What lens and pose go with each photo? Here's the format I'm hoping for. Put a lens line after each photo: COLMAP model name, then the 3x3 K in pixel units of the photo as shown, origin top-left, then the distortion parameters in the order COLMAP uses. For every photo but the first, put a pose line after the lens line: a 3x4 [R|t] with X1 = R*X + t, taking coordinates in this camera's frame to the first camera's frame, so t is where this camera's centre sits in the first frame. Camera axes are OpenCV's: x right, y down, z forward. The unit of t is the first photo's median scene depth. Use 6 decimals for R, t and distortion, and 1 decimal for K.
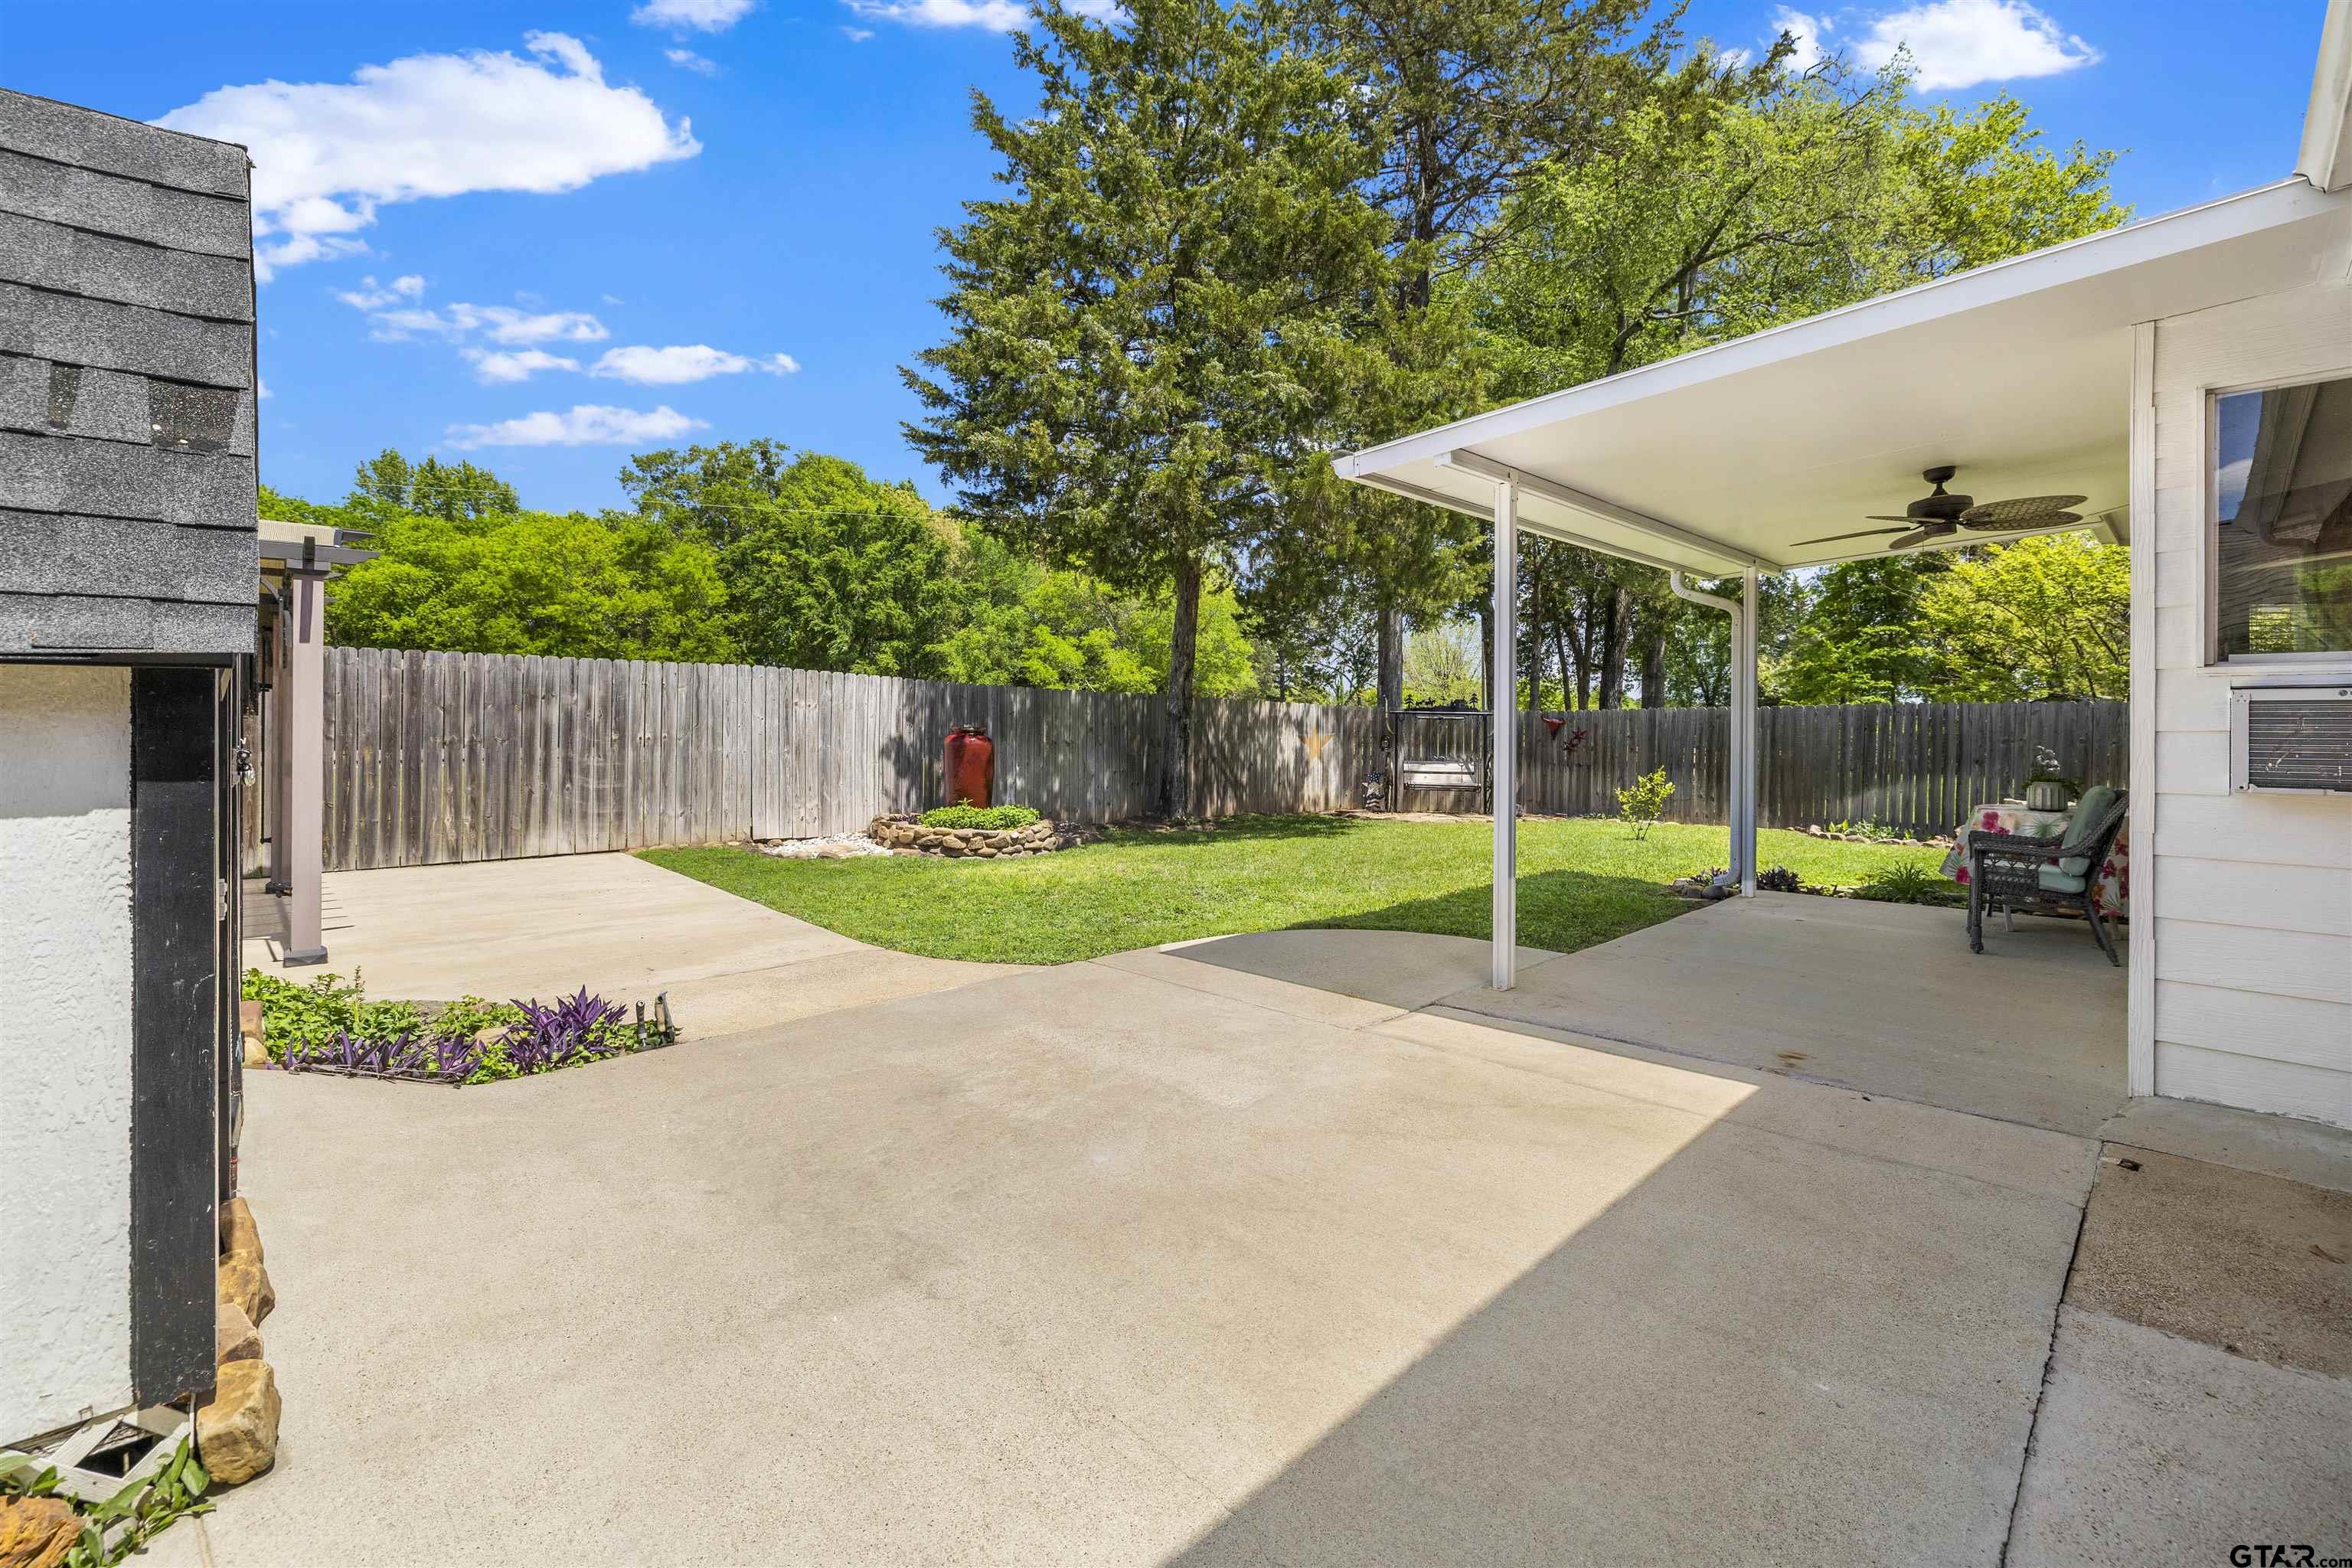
lens RADIAL K [[1009.4, 0, 1175.5], [0, 1009.4, 728.9], [0, 0, 1]] dist [0.005588, 0.000413]
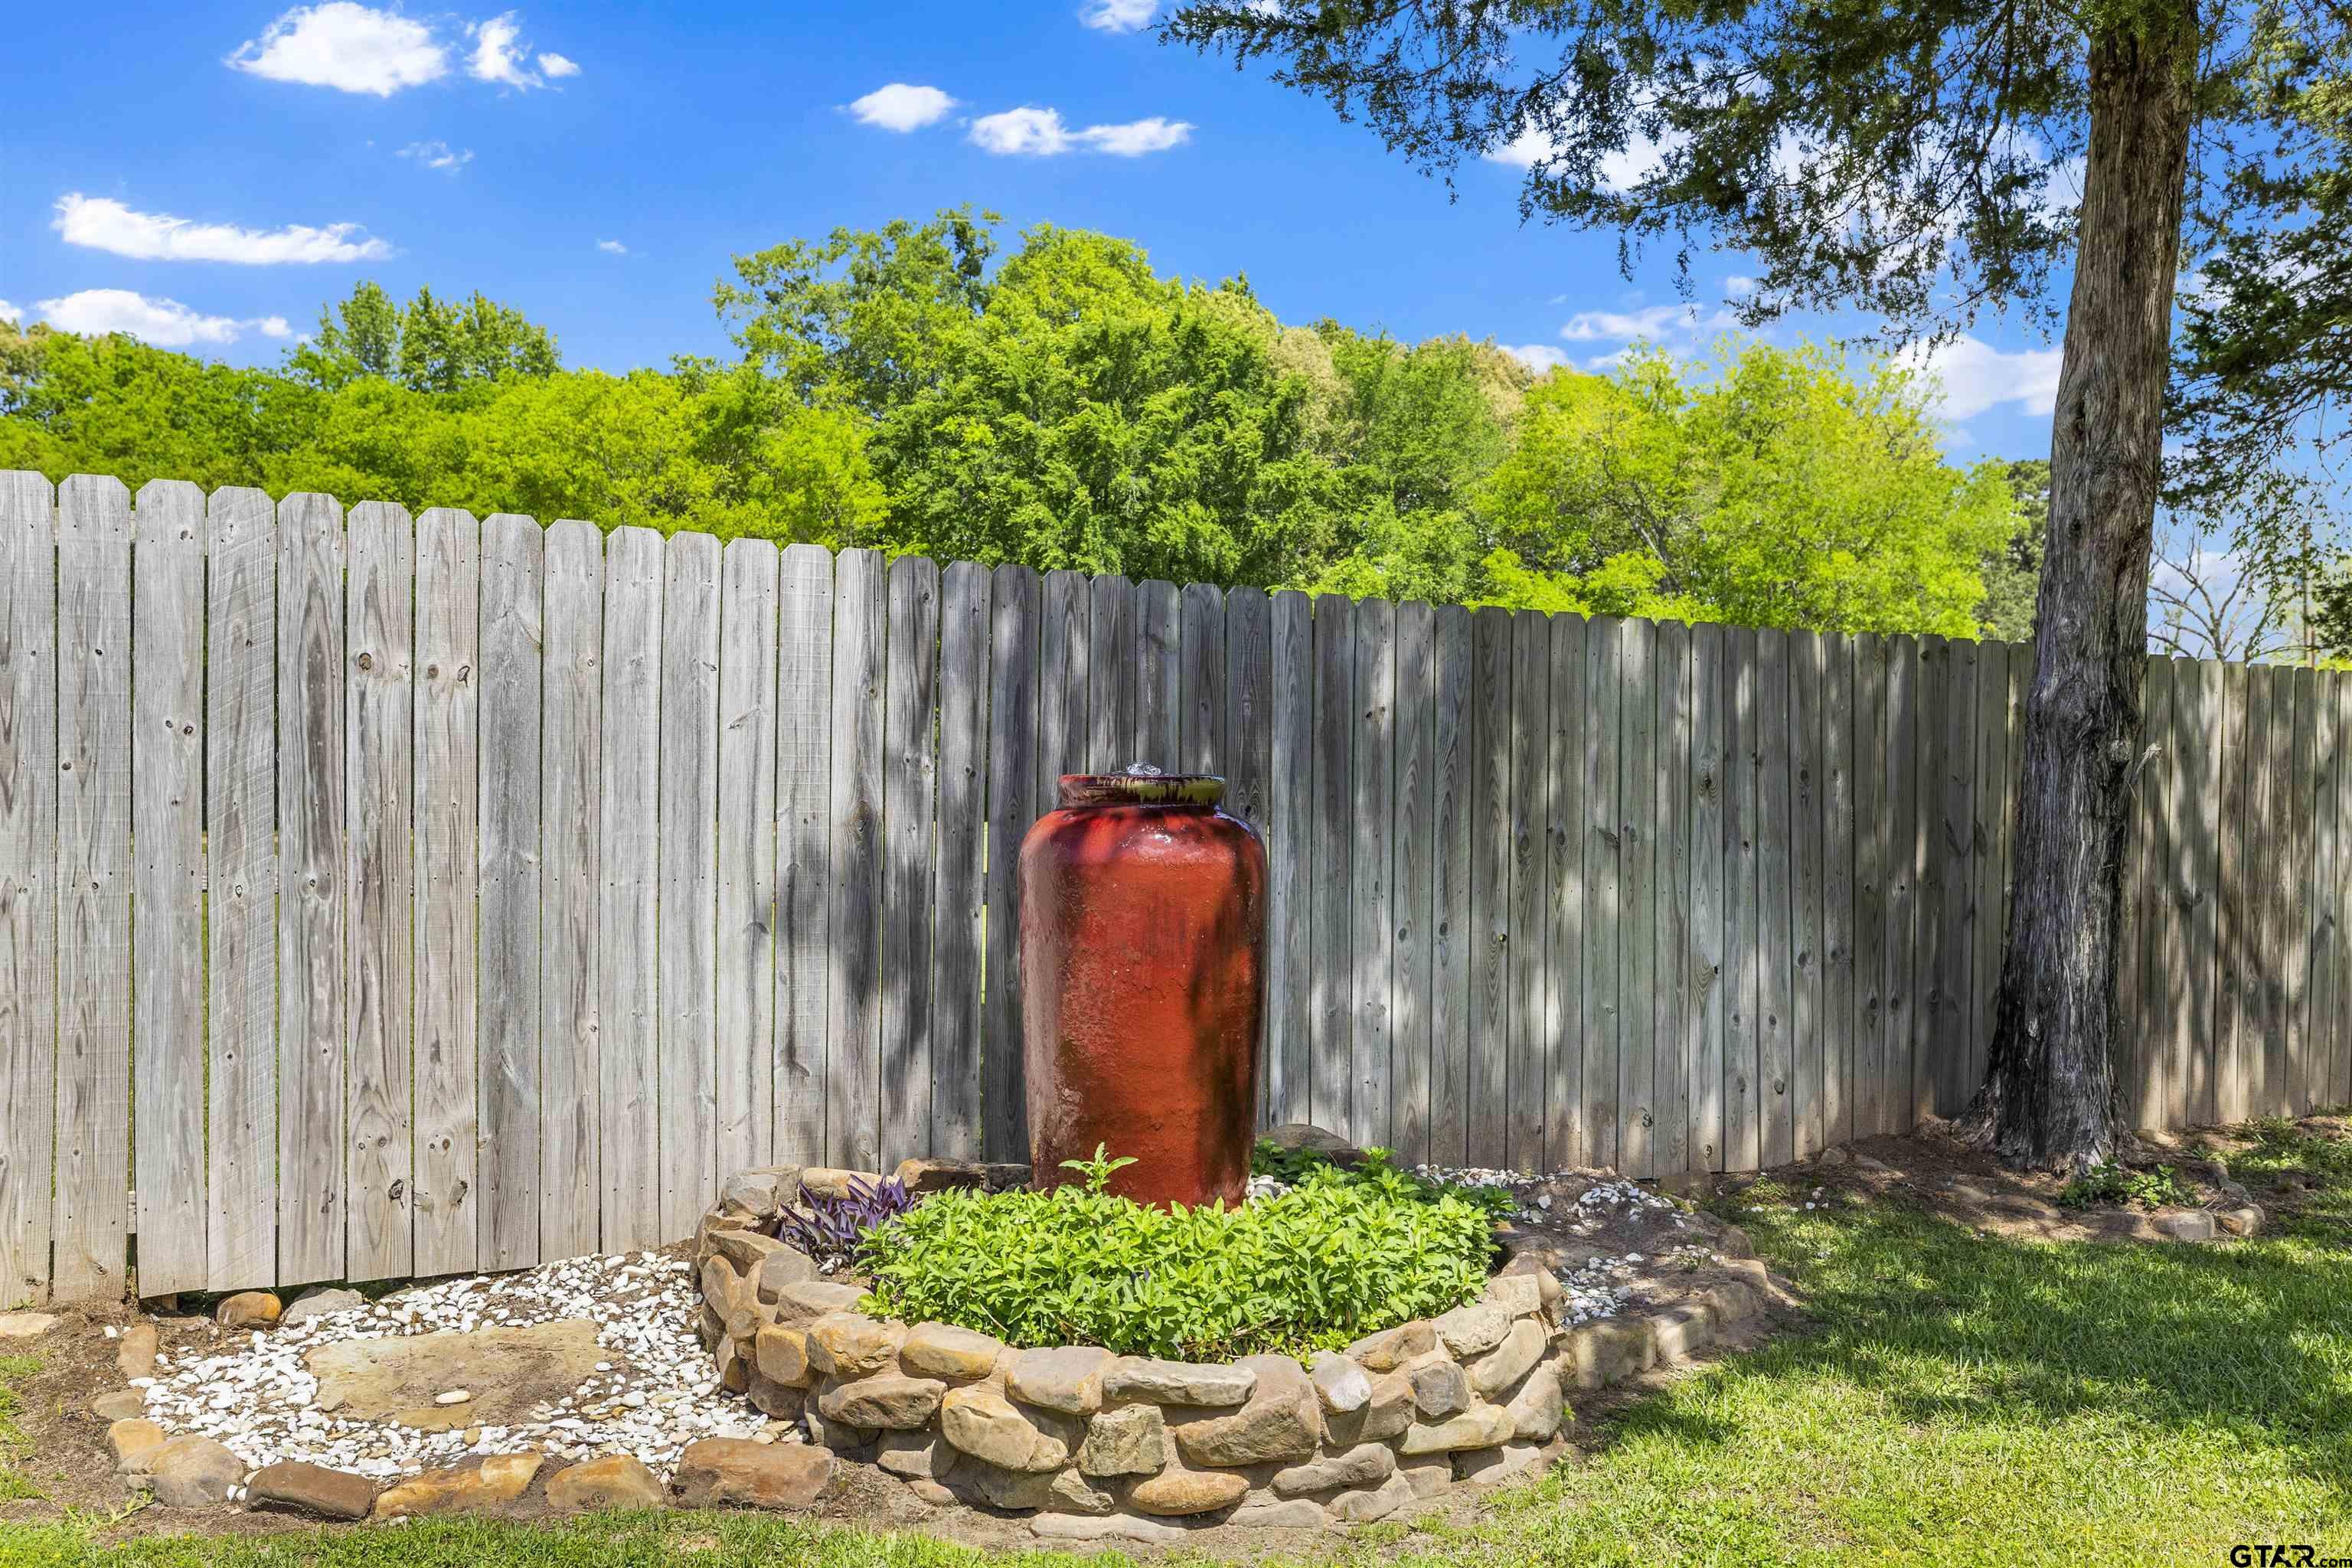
lens RADIAL K [[1946.2, 0, 1173.9], [0, 1946.2, 772.1], [0, 0, 1]] dist [-0.004713, 0.000954]
pose [[0.955949, 0.004623, -0.293496, -0.061378], [-0.004112, 0.999989, 0.002358, -0.001991], [0.293504, -0.001047, 0.955957, 0.458022]]
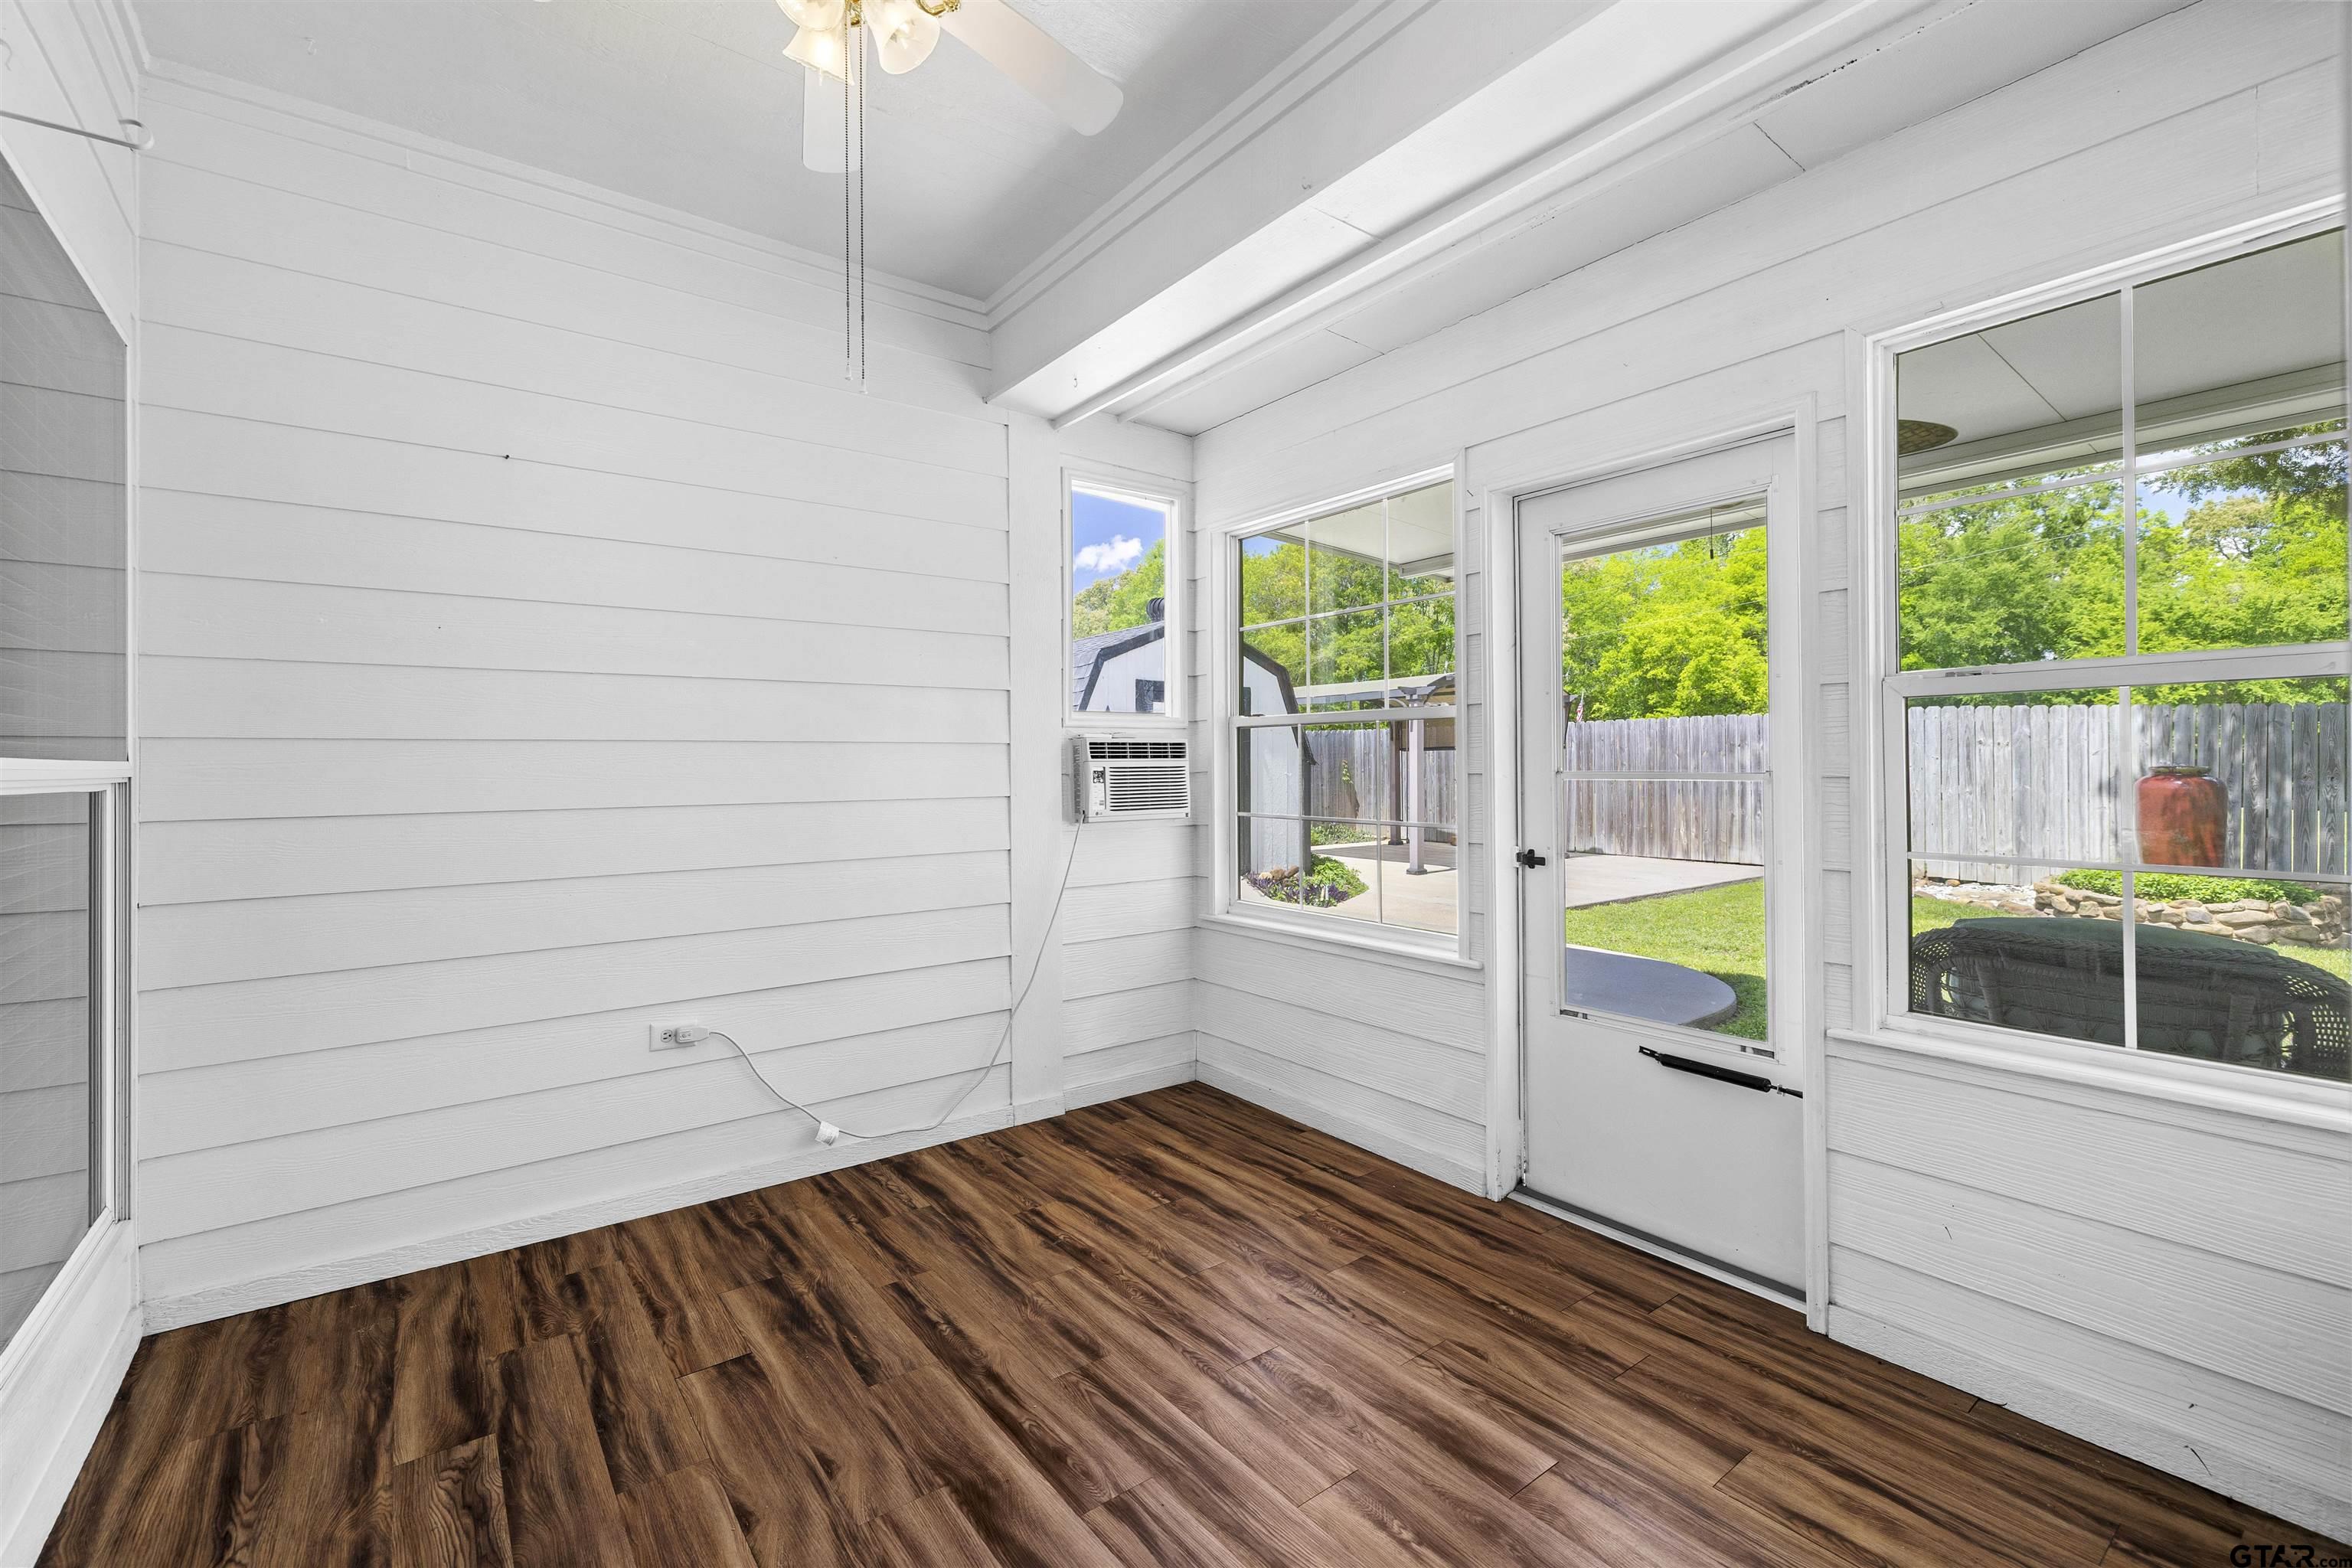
lens RADIAL K [[1009.4, 0, 1194.5], [0, 1009.4, 768.6], [0, 0, 1]] dist [0.005588, 0.000413]
pose [[-0.081298, 0.002097, -0.996688, 0.454570], [0.005069, 0.999986, 0.001691, -0.003661], [0.996677, -0.004915, -0.081307, 0.232567]]
